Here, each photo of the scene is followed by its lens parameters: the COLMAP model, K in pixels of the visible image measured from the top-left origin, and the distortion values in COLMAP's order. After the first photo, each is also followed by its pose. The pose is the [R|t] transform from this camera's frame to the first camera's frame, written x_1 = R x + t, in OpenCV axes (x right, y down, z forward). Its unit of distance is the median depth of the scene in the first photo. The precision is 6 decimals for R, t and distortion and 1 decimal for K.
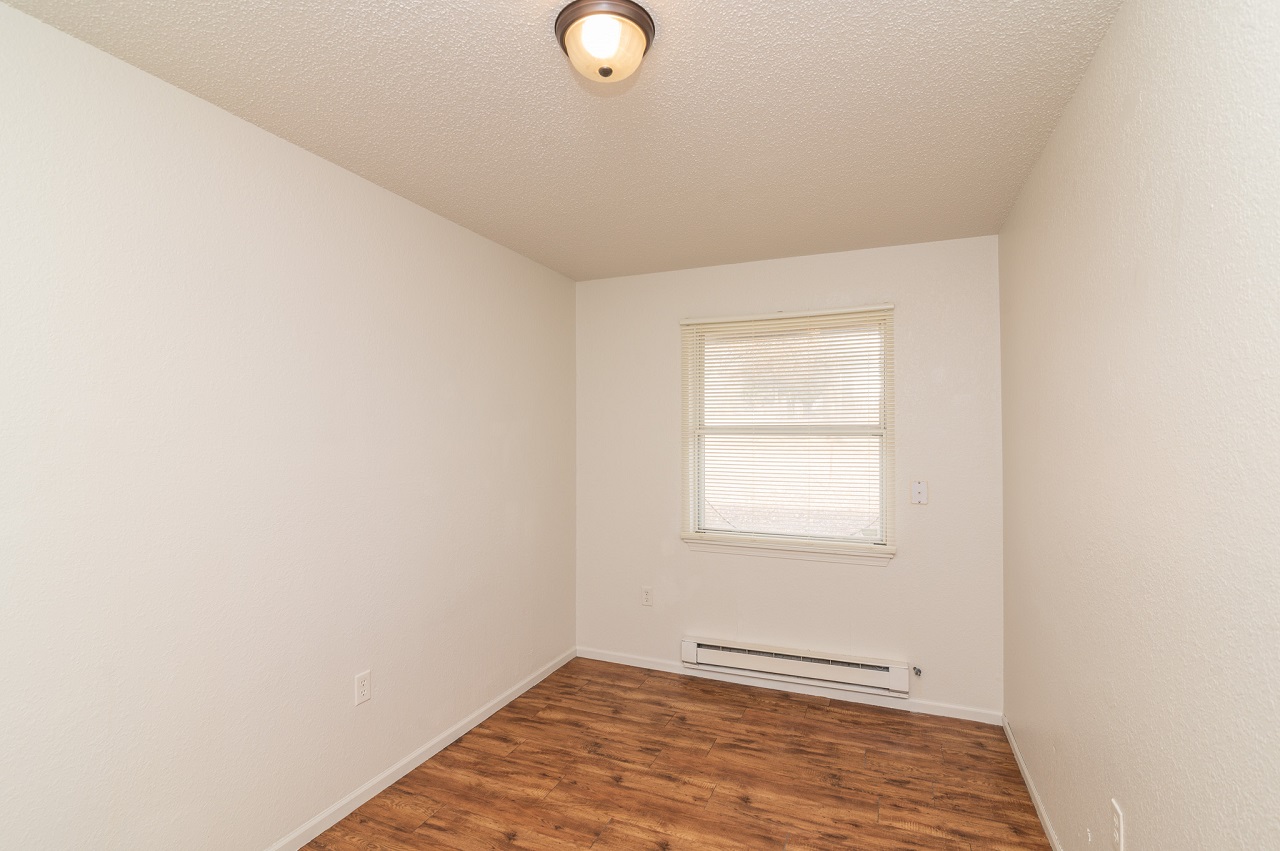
lens RADIAL K [[627.3, 0, 640.0], [0, 627.3, 425.5], [0, 0, 1]] dist [0.031706, 0.000106]
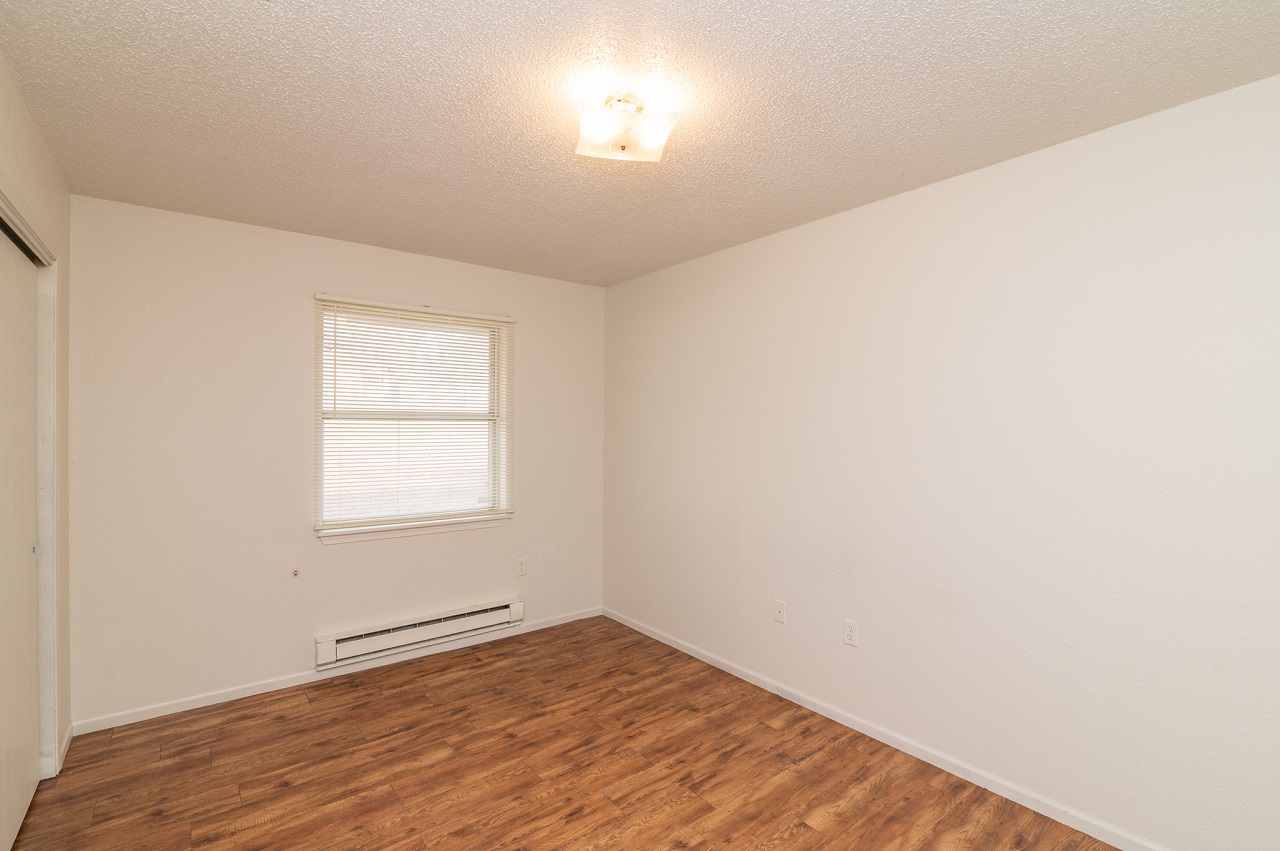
lens RADIAL K [[588.5, 0, 642.6], [0, 588.5, 429.3], [0, 0, 1]] dist [-0.018081, 0.000016]
pose [[0.504611, -0.008454, 0.863306, -0.435539], [-0.018522, 0.999616, 0.020615, 0.001622], [-0.863148, -0.026392, 0.504260, 0.166979]]
